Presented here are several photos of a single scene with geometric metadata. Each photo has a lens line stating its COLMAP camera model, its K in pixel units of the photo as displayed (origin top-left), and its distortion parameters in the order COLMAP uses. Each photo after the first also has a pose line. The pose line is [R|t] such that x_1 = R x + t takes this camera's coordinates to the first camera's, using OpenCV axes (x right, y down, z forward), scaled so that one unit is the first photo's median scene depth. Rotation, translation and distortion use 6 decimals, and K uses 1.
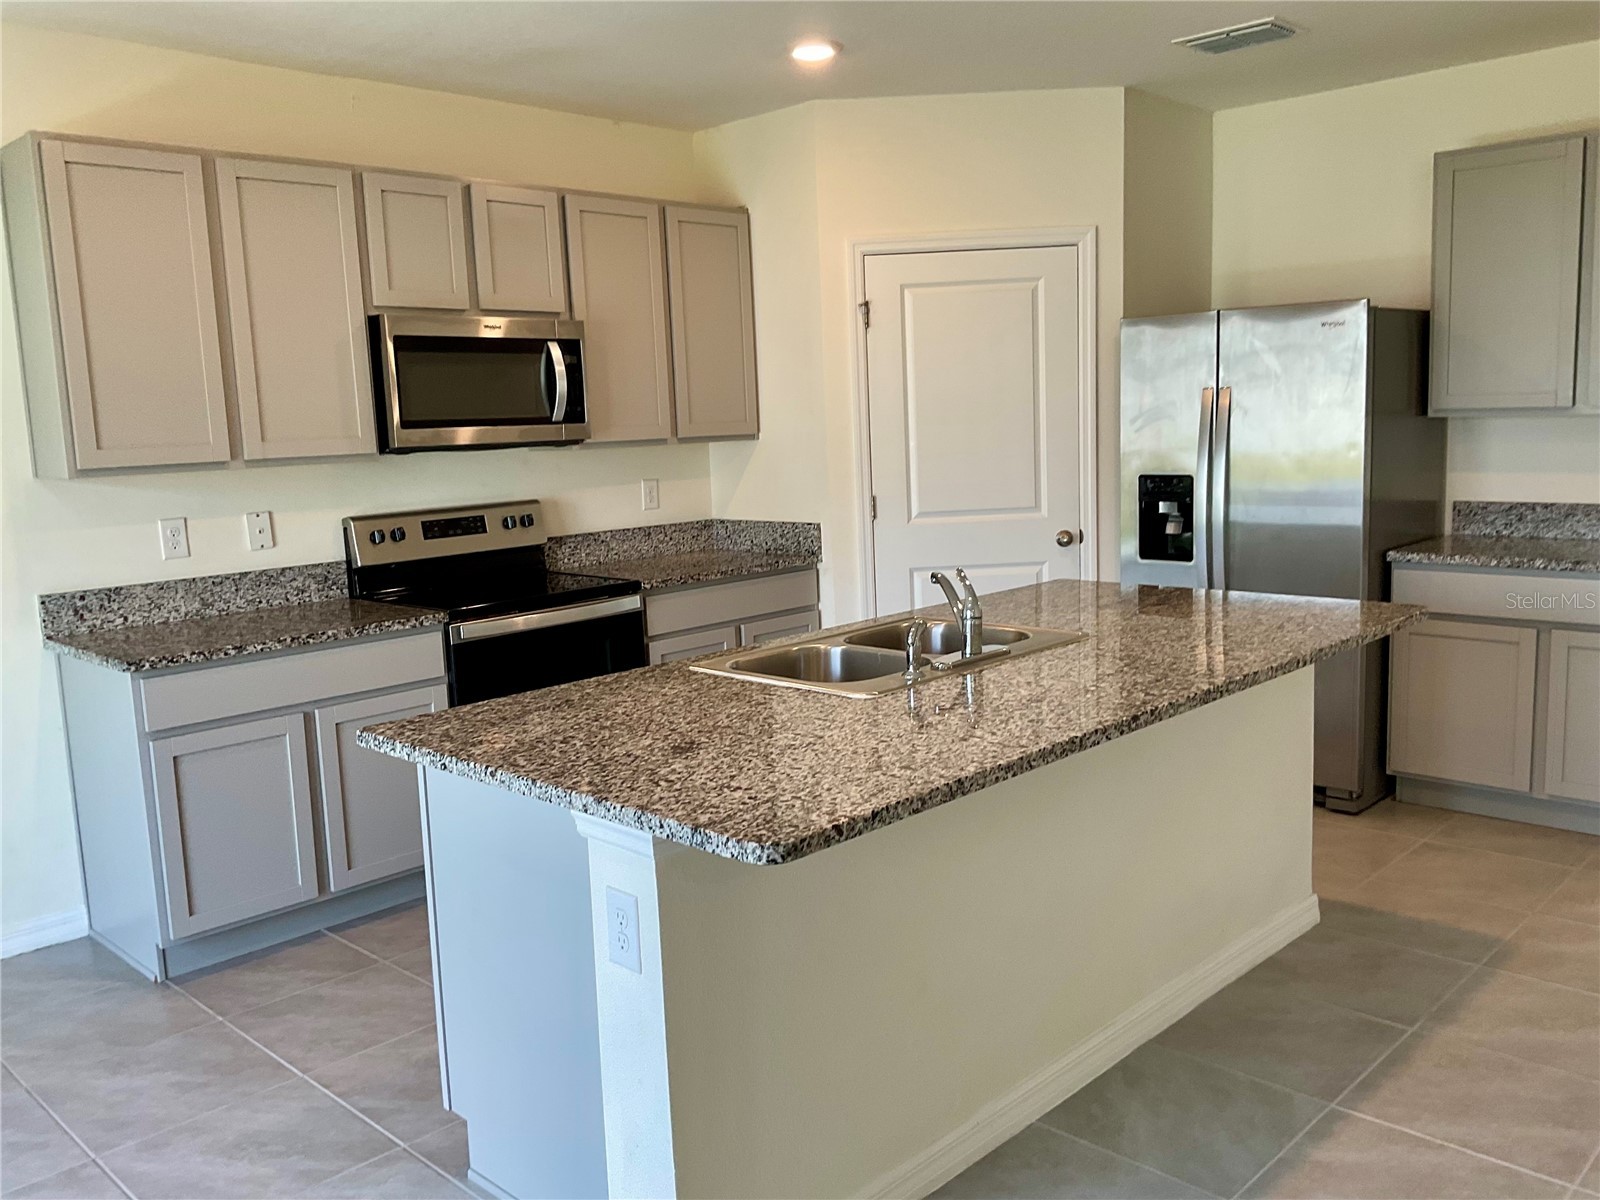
lens RADIAL K [[1328.5, 0, 795.4], [0, 1328.5, 589.7], [0, 0, 1]] dist [0.046633, -0.092513]
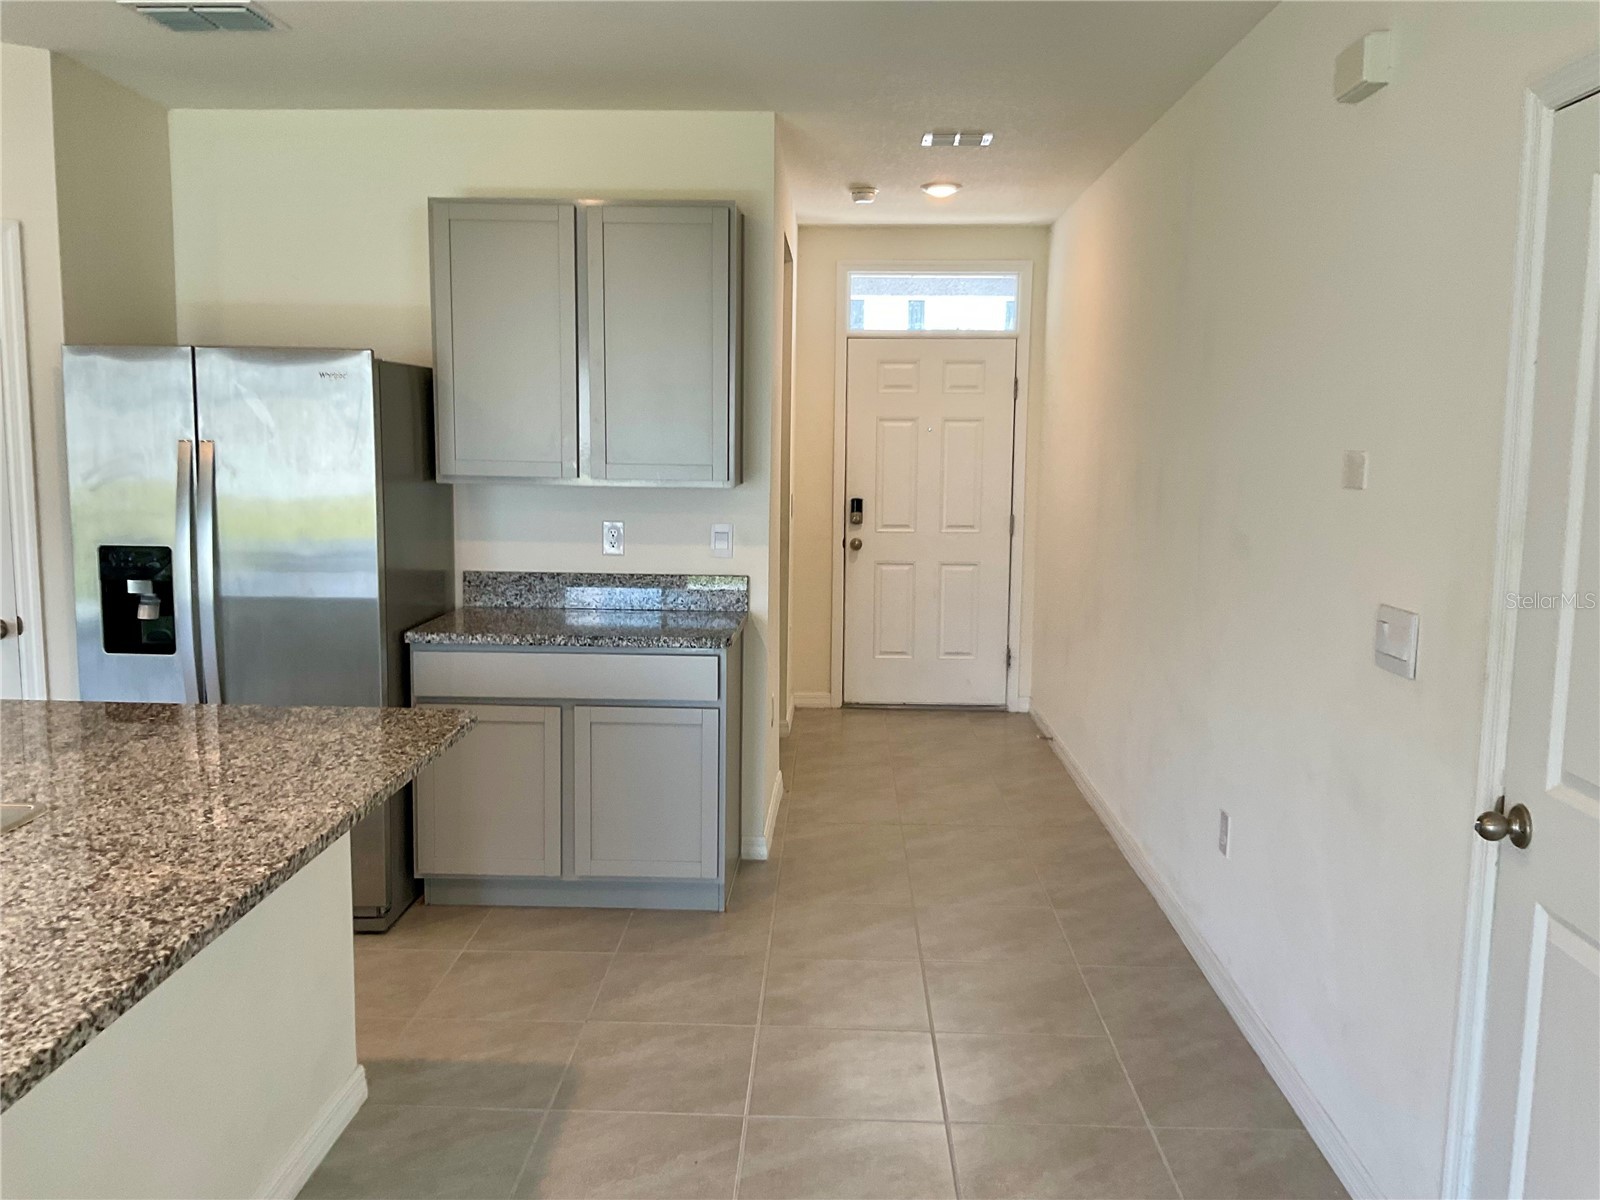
lens RADIAL K [[1328.5, 0, 789.8], [0, 1328.5, 594.9], [0, 0, 1]] dist [0.046633, -0.092513]
pose [[0.738375, -0.036639, 0.673394, 0.030813], [0.051604, 0.998665, -0.002247, -0.037901], [-0.672413, 0.036409, 0.739280, 0.160538]]
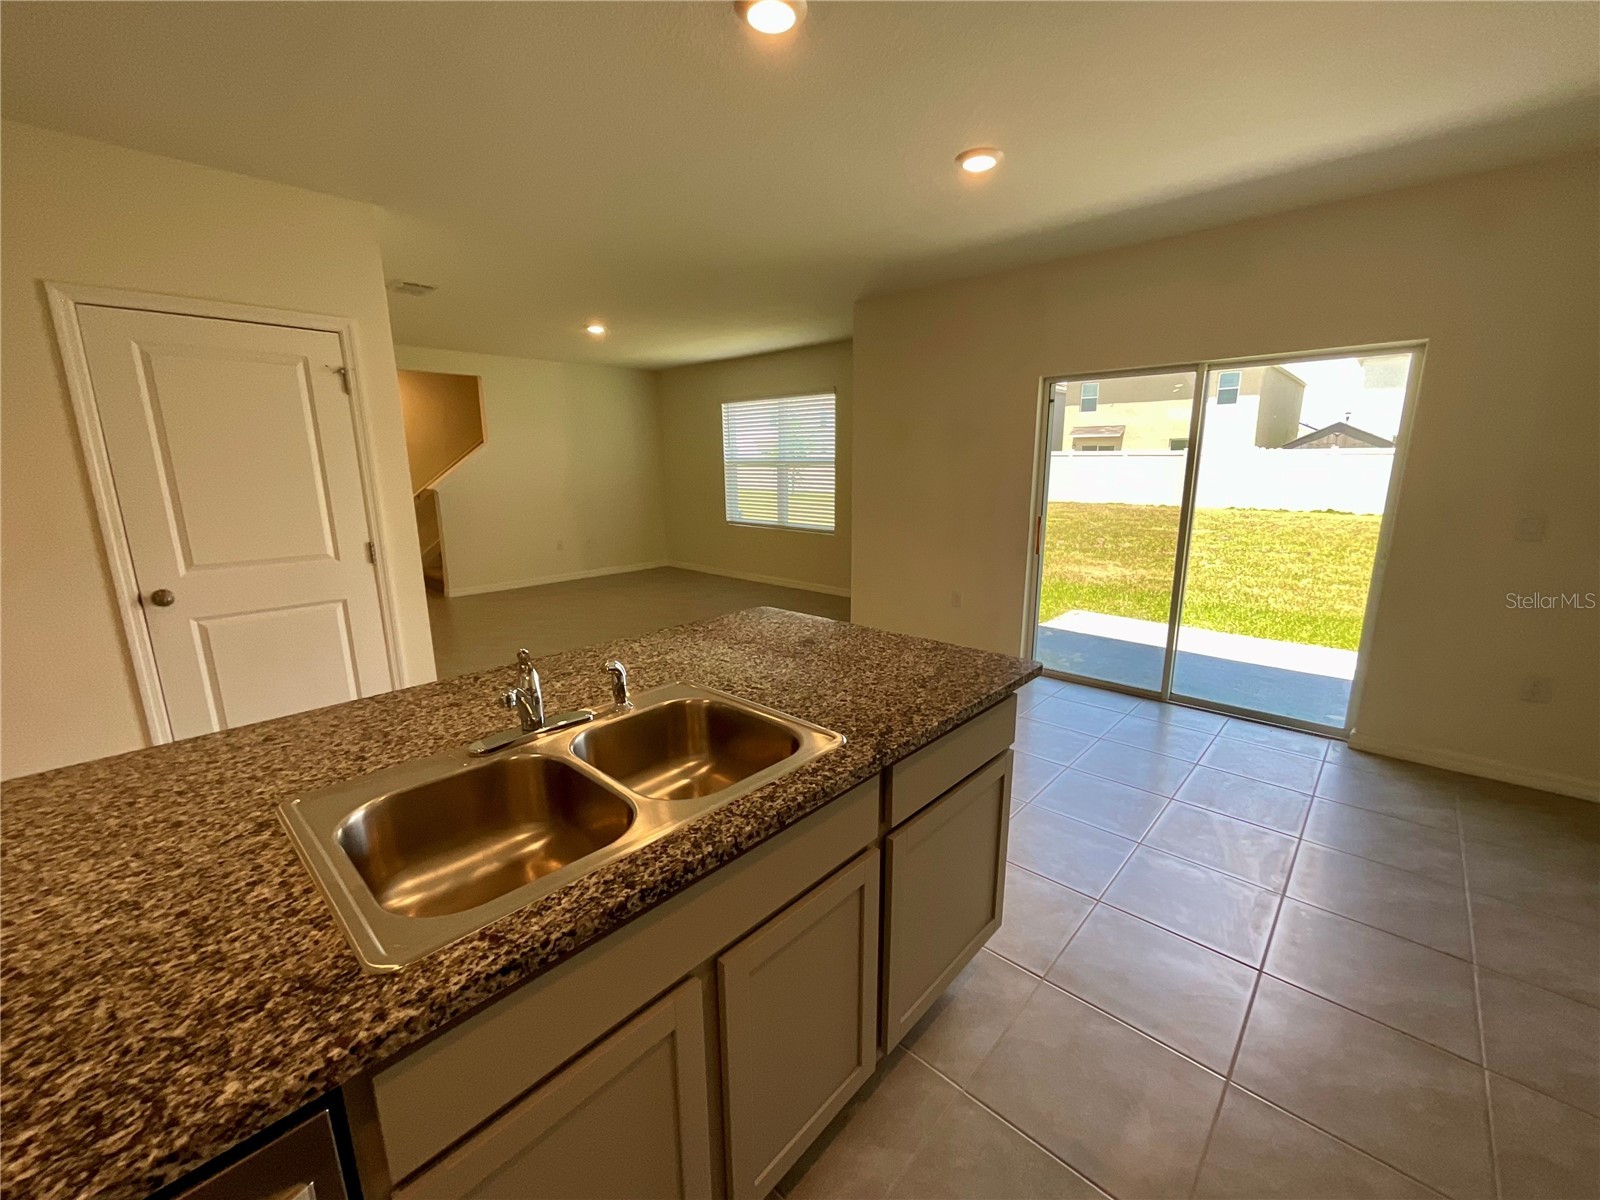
lens RADIAL K [[650.3, 0, 794.5], [0, 650.3, 597.6], [0, 0, 1]] dist [0.000505, -0.001652]
pose [[-0.998705, 0.050300, -0.007596, -0.030699], [0.044807, 0.940508, 0.336805, -0.115870], [0.024085, 0.336028, -0.941544, 0.893936]]
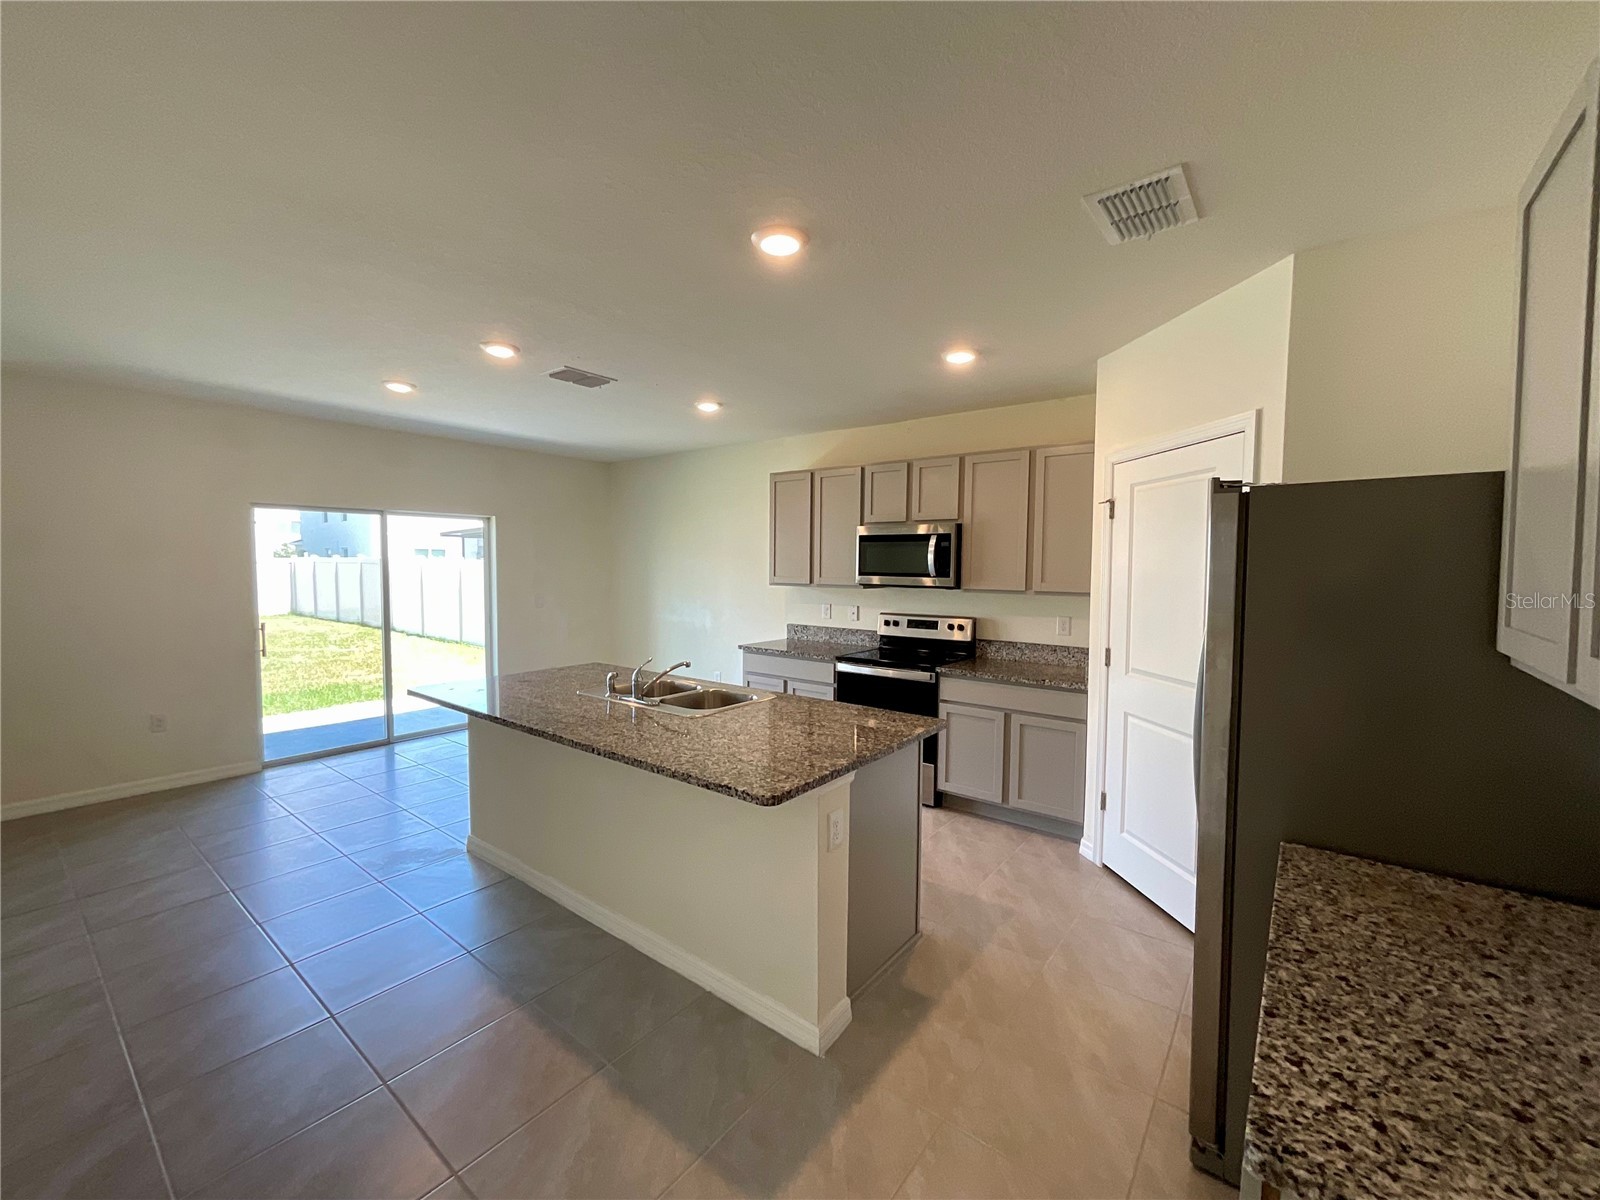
lens RADIAL K [[650.3, 0, 795.4], [0, 650.3, 589.1], [0, 0, 1]] dist [0.000505, -0.001652]
pose [[0.105483, 0.078872, -0.991288, 0.734143], [-0.143330, 0.987647, 0.063331, -0.140311], [0.984038, 0.135401, 0.115484, 0.704198]]
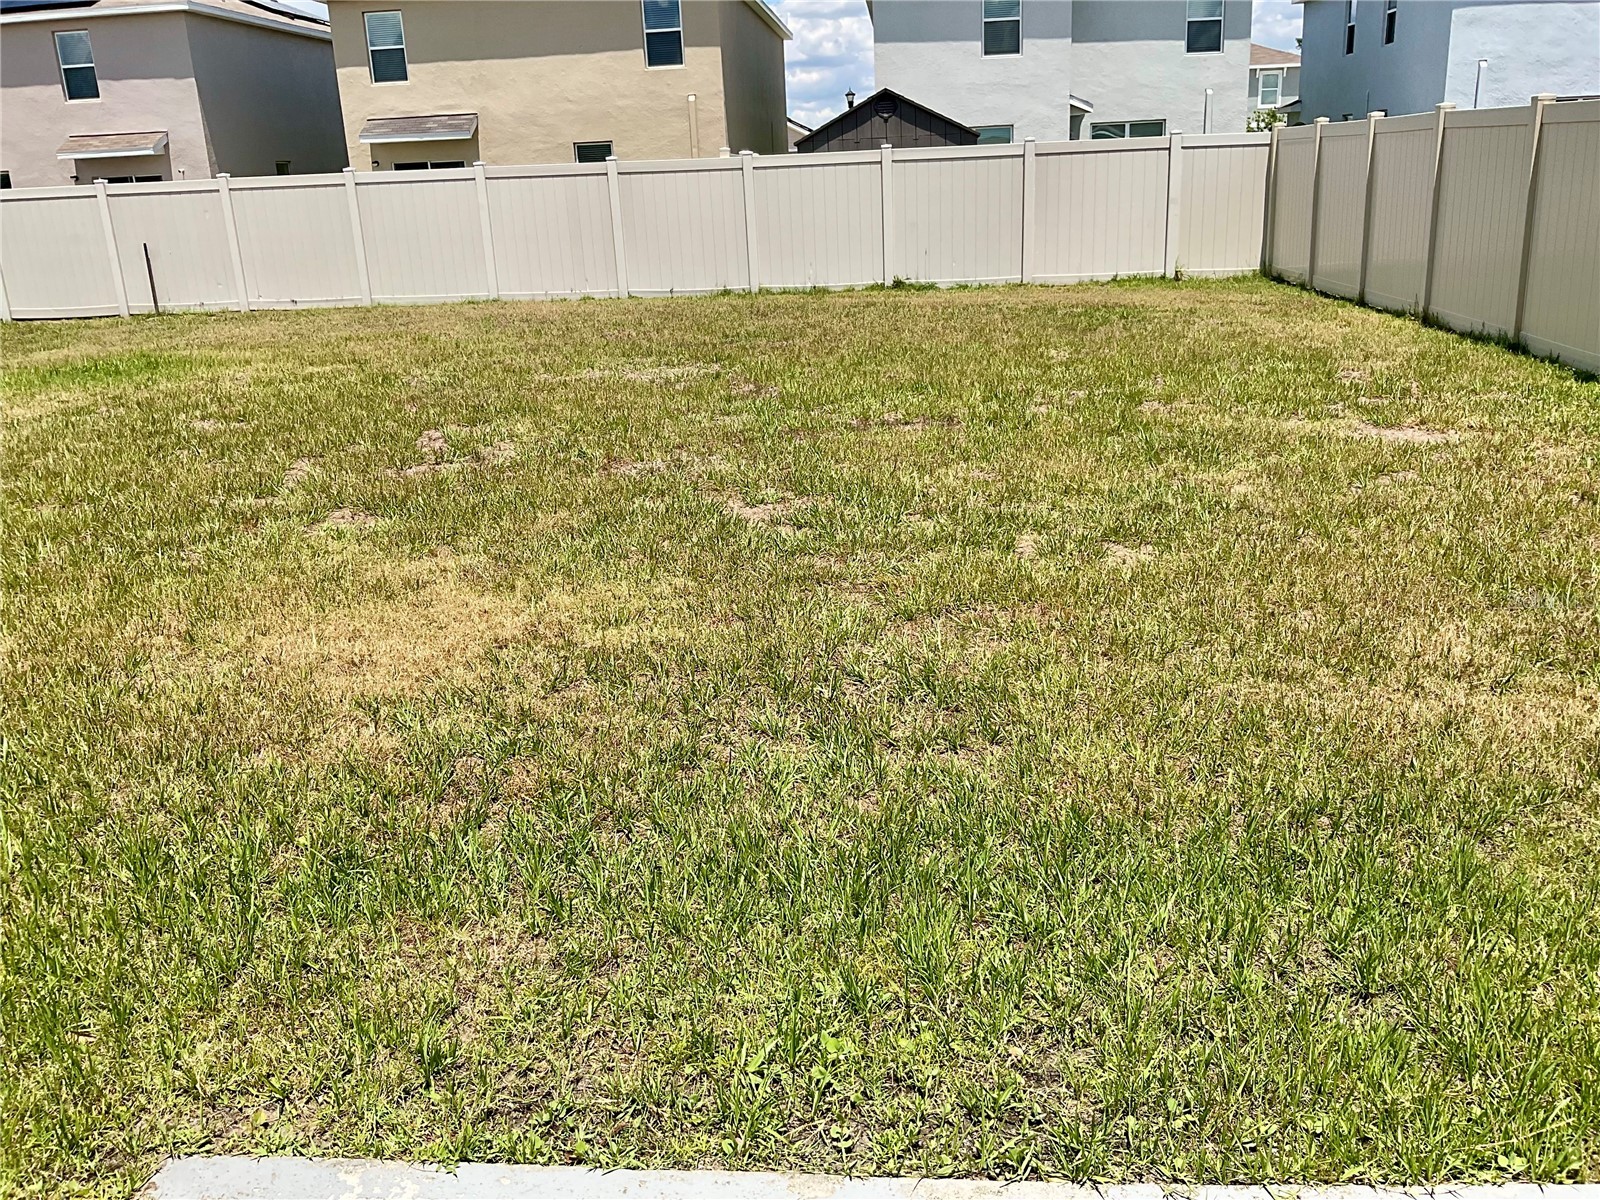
lens RADIAL K [[1328.5, 0, 800.2], [0, 1328.5, 598.5], [0, 0, 1]] dist [0.046633, -0.092513]
pose [[-0.770210, 0.257862, -0.583338, -0.610436], [-0.013511, 0.907822, 0.419137, 0.068743], [0.637647, 0.330705, -0.695730, -0.071251]]
